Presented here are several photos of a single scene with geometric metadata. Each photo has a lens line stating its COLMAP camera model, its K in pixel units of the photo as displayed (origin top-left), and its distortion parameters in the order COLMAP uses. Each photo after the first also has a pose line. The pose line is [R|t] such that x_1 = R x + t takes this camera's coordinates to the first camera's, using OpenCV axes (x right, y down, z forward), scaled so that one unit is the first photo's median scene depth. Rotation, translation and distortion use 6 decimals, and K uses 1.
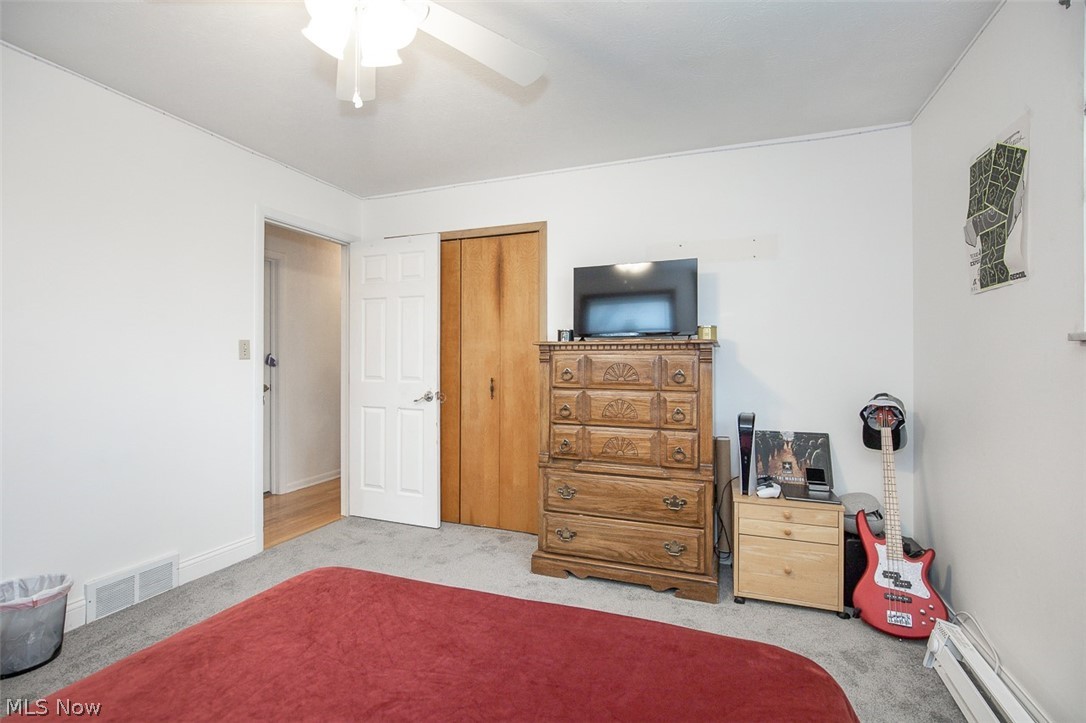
lens RADIAL K [[510.1, 0, 526.4], [0, 510.1, 353.8], [0, 0, 1]] dist [-0.016785, 0.006864]
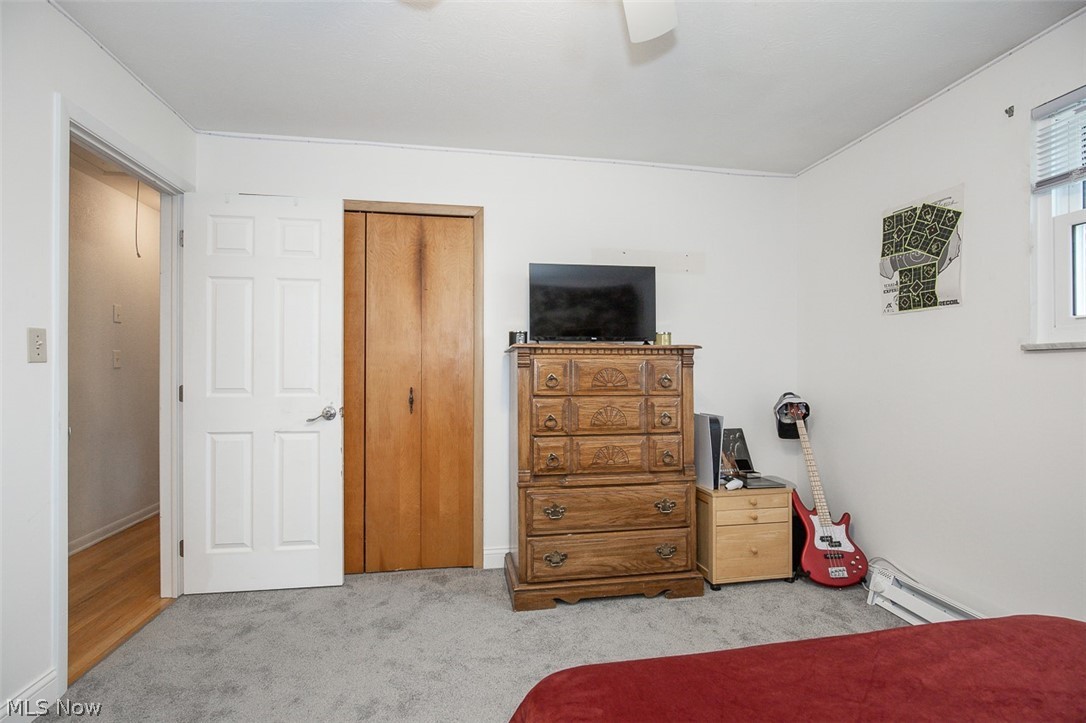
lens RADIAL K [[510.1, 0, 542.8], [0, 510.1, 364.6], [0, 0, 1]] dist [-0.016785, 0.006864]
pose [[0.850082, 0.002574, 0.526644, -0.424326], [-0.005264, 0.999980, 0.003609, 0.008772], [-0.526624, -0.005840, 0.850078, 0.255089]]
